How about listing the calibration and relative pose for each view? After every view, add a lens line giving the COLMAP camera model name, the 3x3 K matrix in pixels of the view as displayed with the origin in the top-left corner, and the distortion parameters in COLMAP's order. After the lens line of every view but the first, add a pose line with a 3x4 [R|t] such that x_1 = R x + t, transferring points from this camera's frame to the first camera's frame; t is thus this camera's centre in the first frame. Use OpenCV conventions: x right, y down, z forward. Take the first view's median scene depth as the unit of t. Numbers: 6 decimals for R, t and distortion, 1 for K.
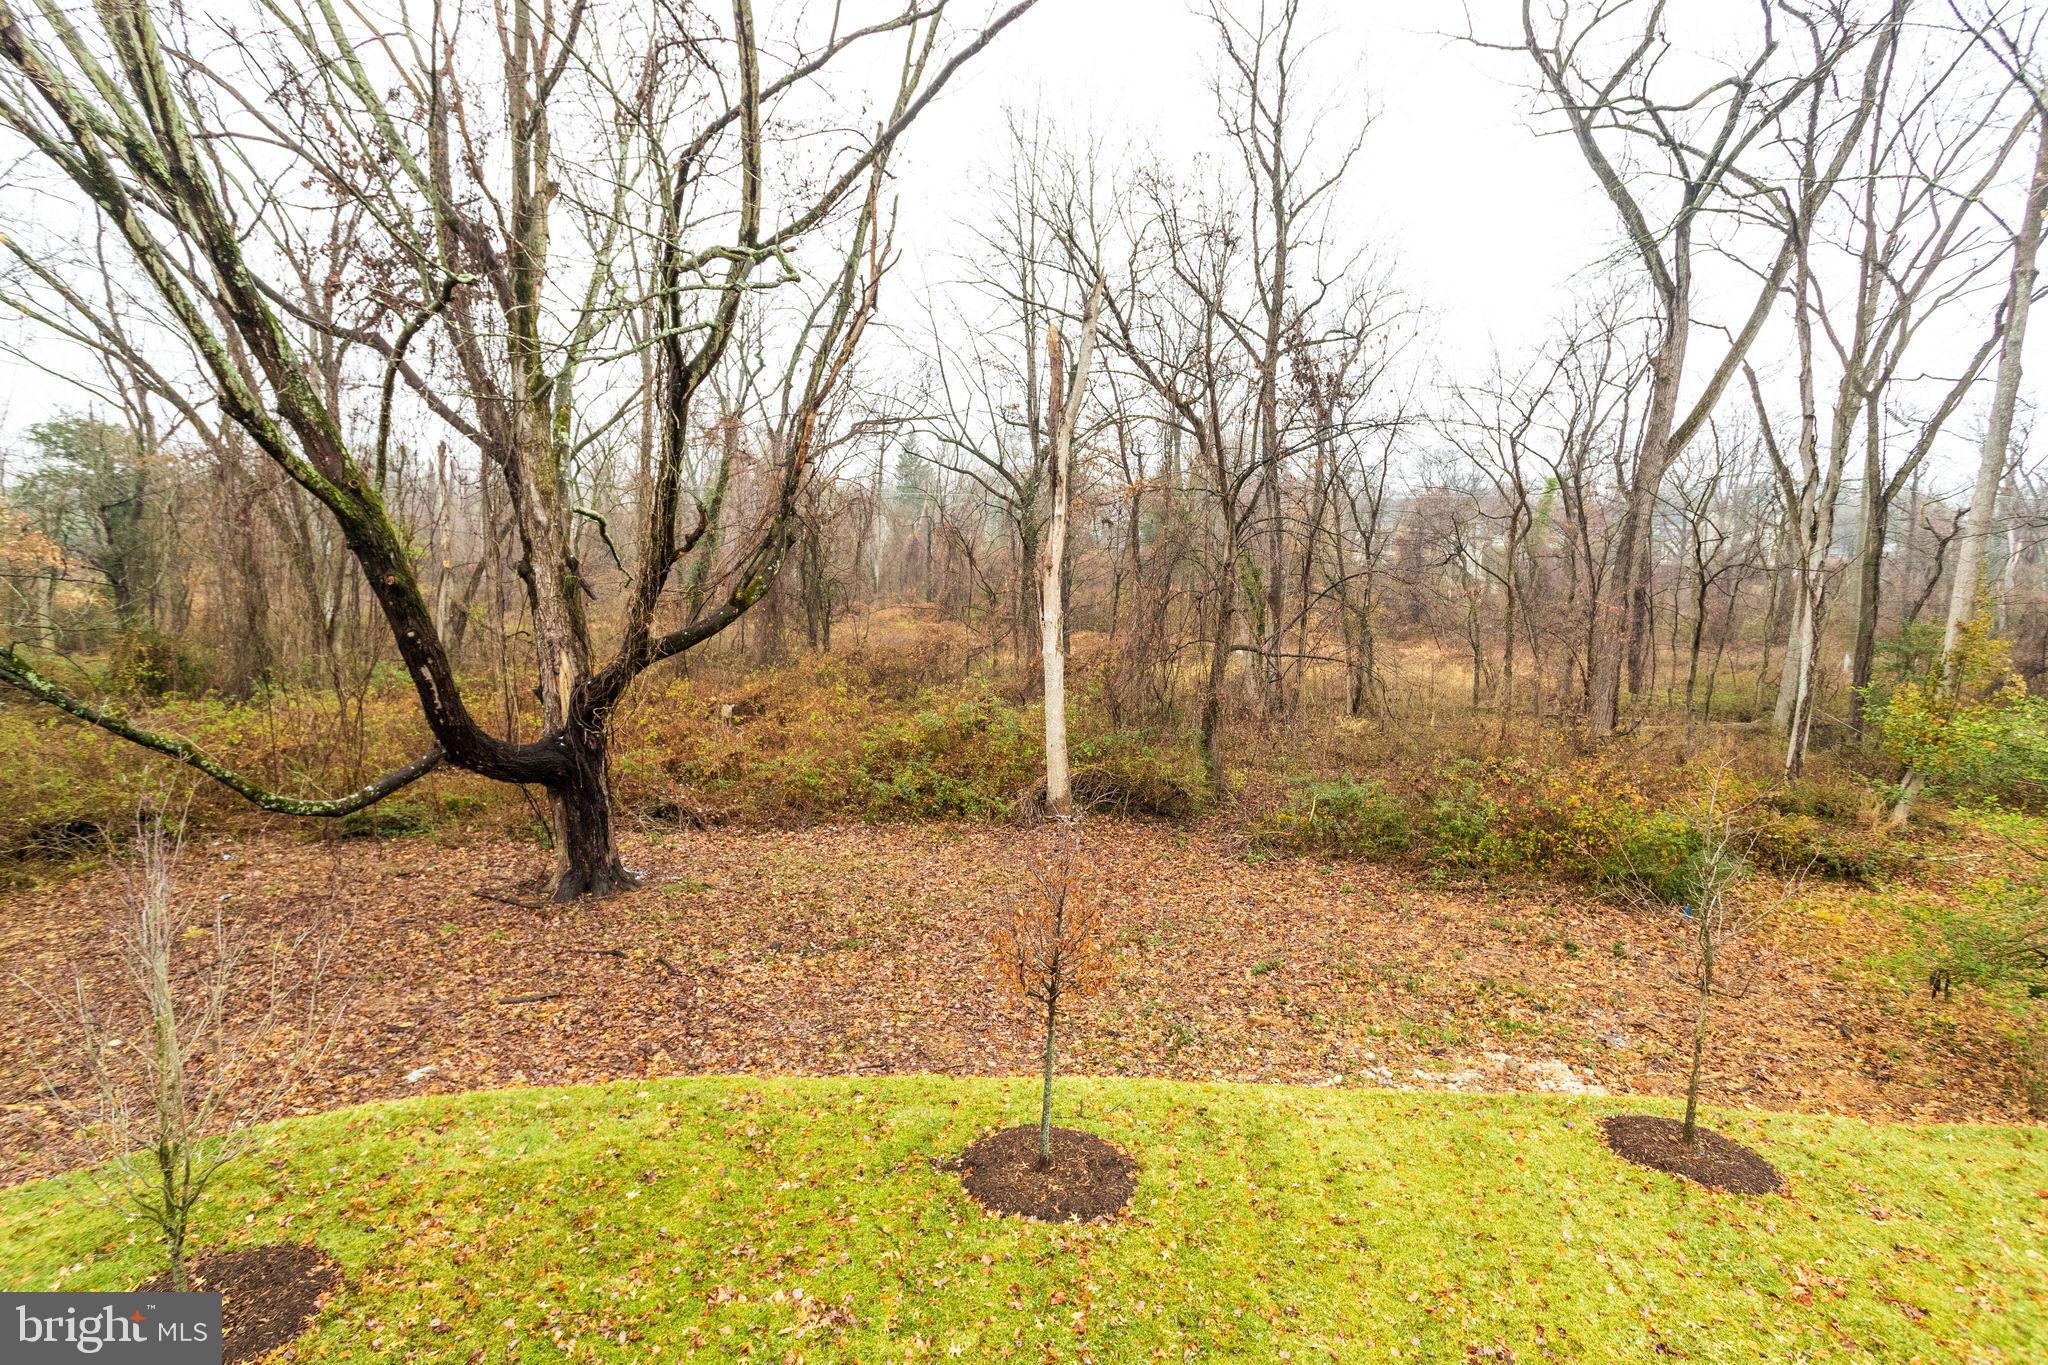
lens RADIAL K [[951.8, 0, 1024.0], [0, 951.8, 682.5], [0, 0, 1]] dist [-0.002683, -0.000829]
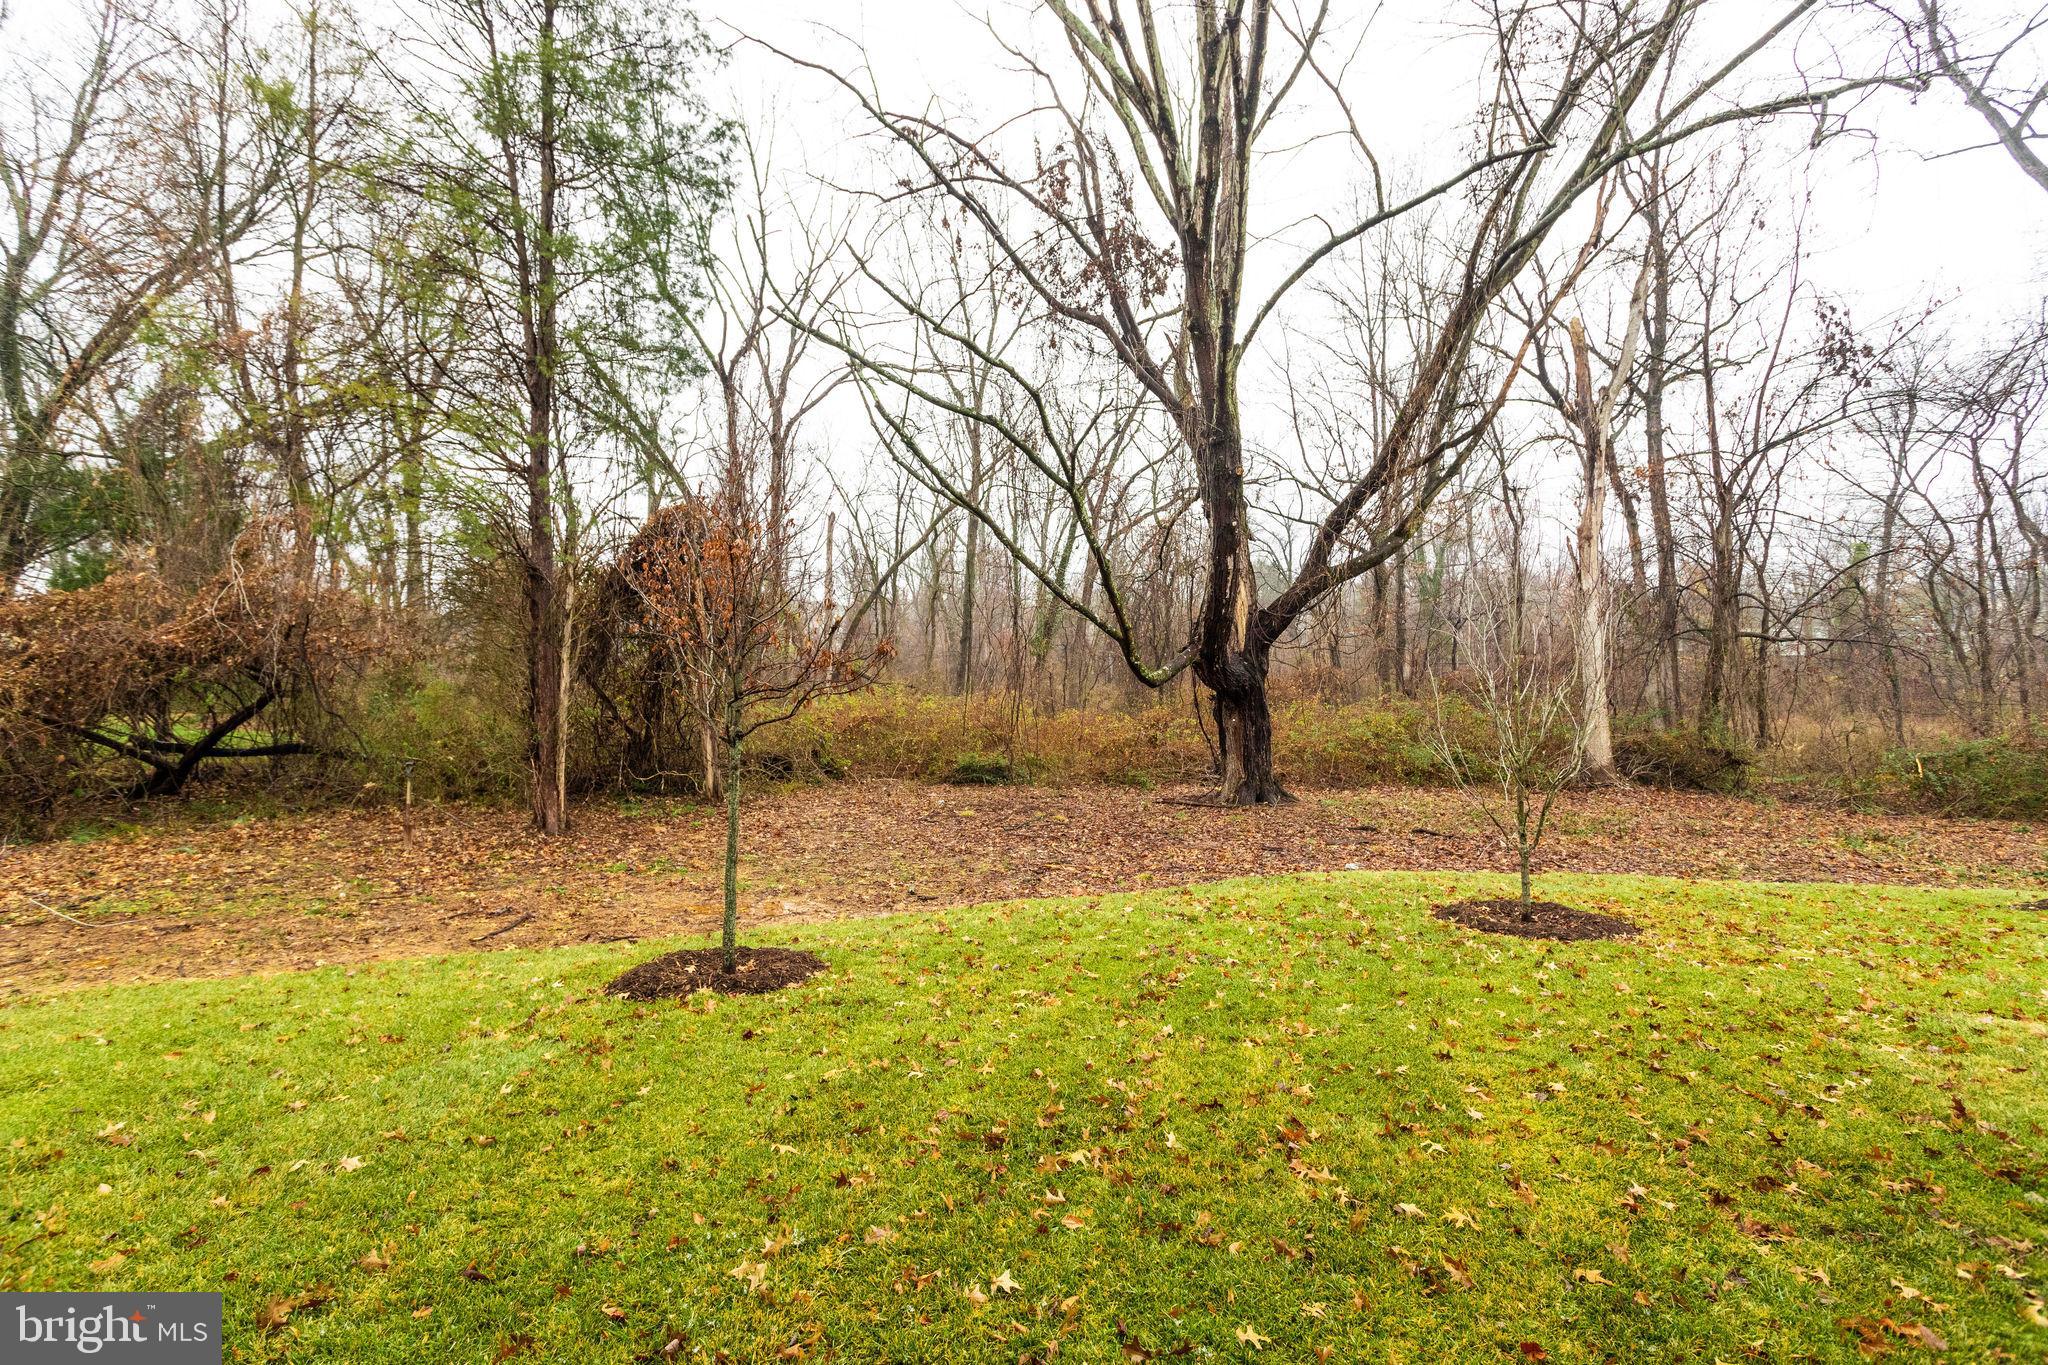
lens RADIAL K [[951.8, 0, 1024.0], [0, 951.8, 682.5], [0, 0, 1]] dist [-0.002683, -0.000829]
pose [[0.985894, -0.011805, -0.166954, -0.557145], [-0.009024, 0.992310, -0.123451, 0.229208], [0.167127, 0.123217, 0.978206, -0.131016]]
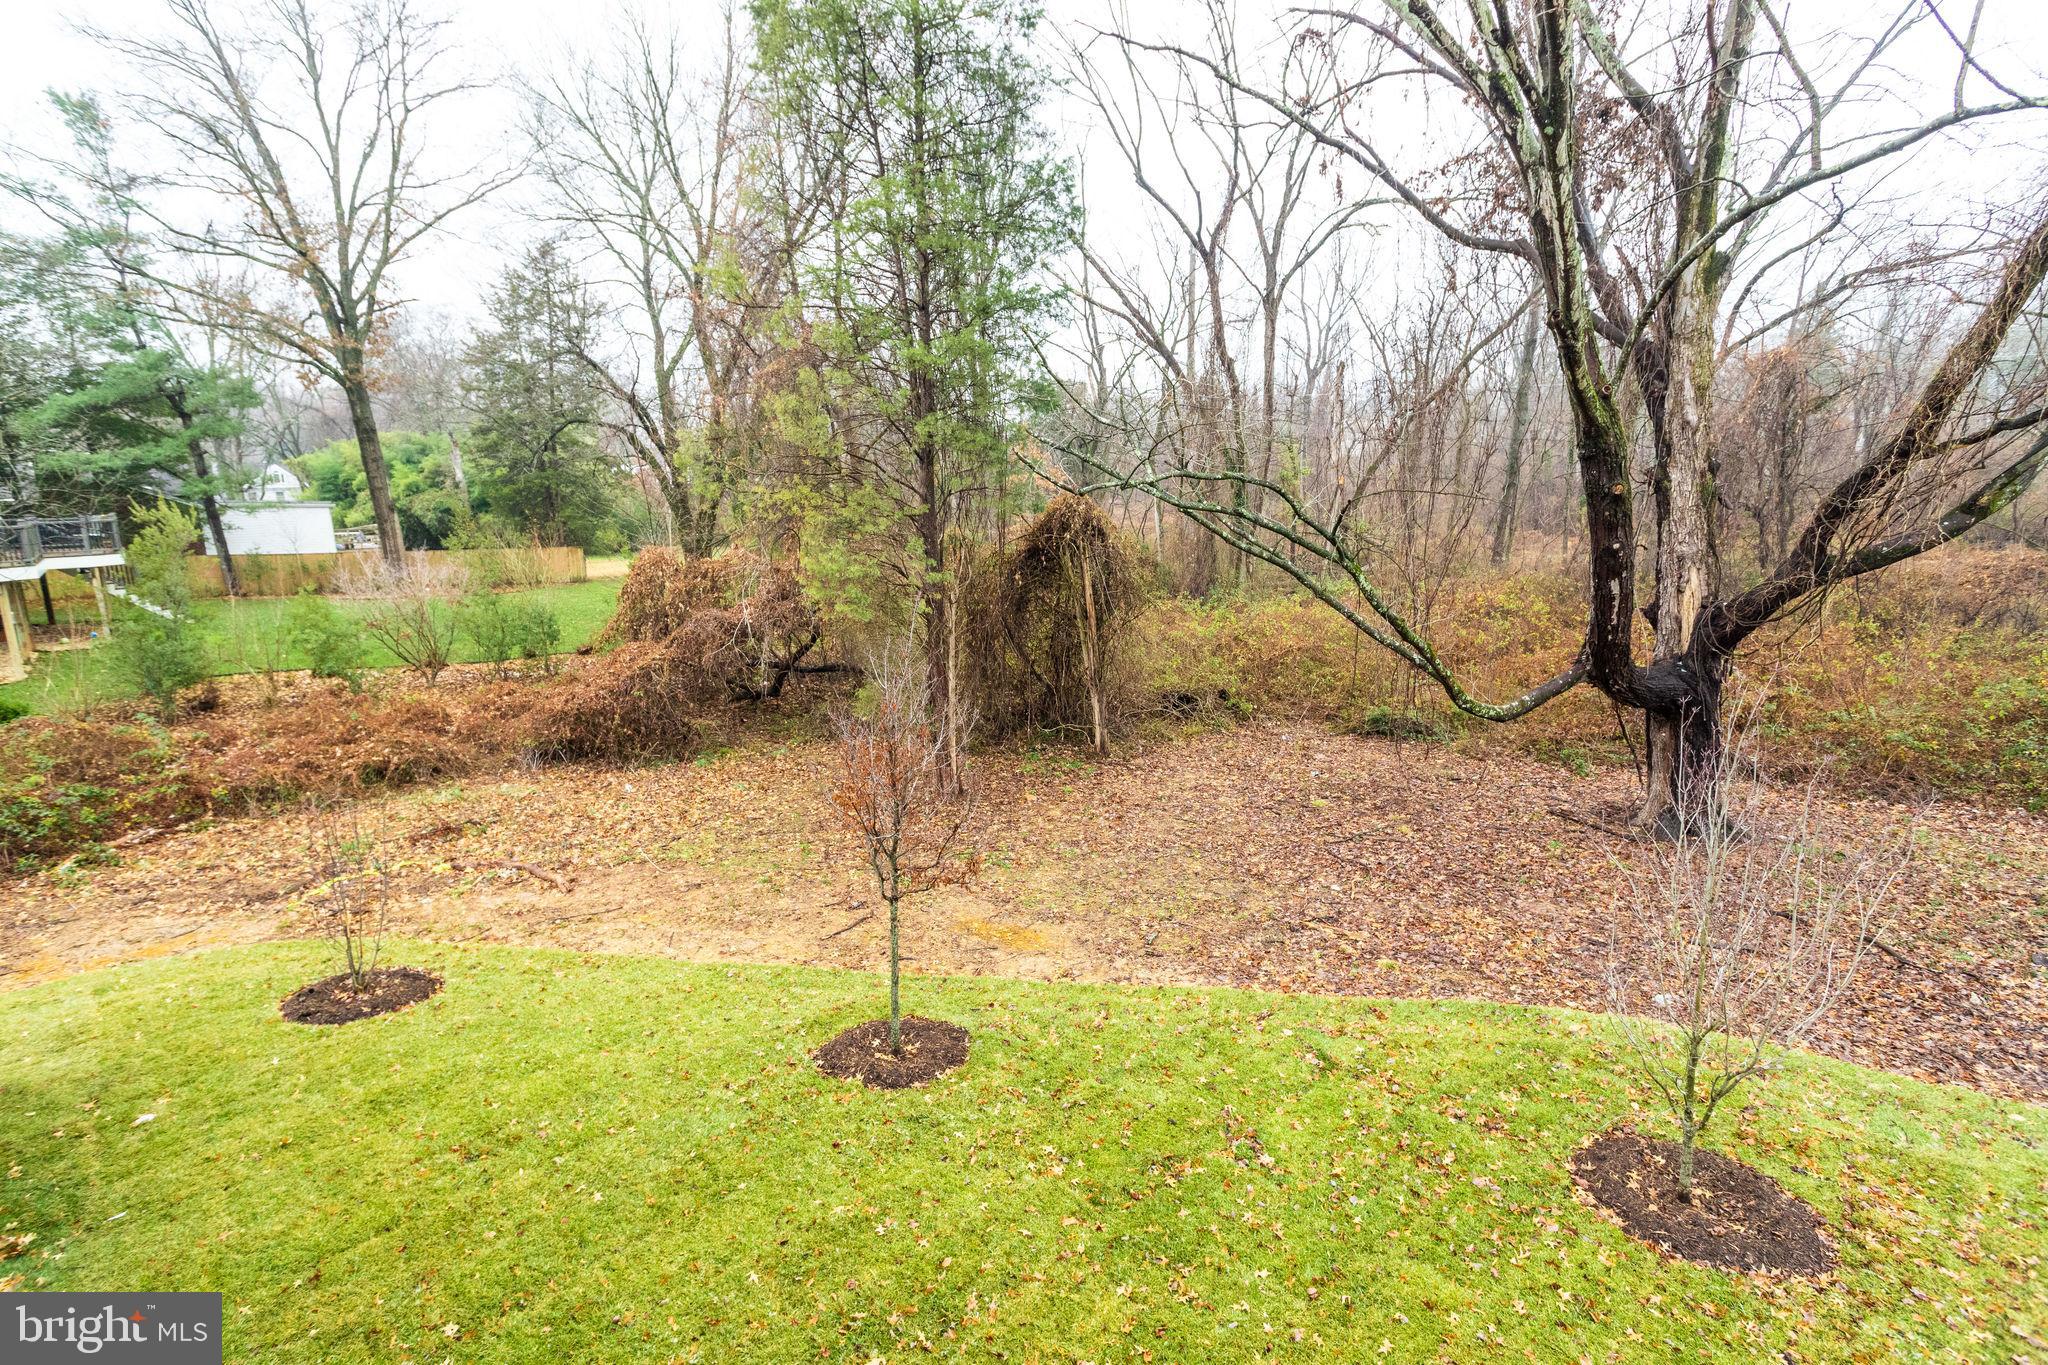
lens RADIAL K [[984.6, 0, 1024.0], [0, 984.6, 682.5], [0, 0, 1]] dist [0.000194, -0.000243]
pose [[0.733542, 0.109082, -0.670833, -0.315398], [-0.052431, 0.993177, 0.104166, 0.011447], [0.677619, -0.041237, 0.734257, -0.116015]]
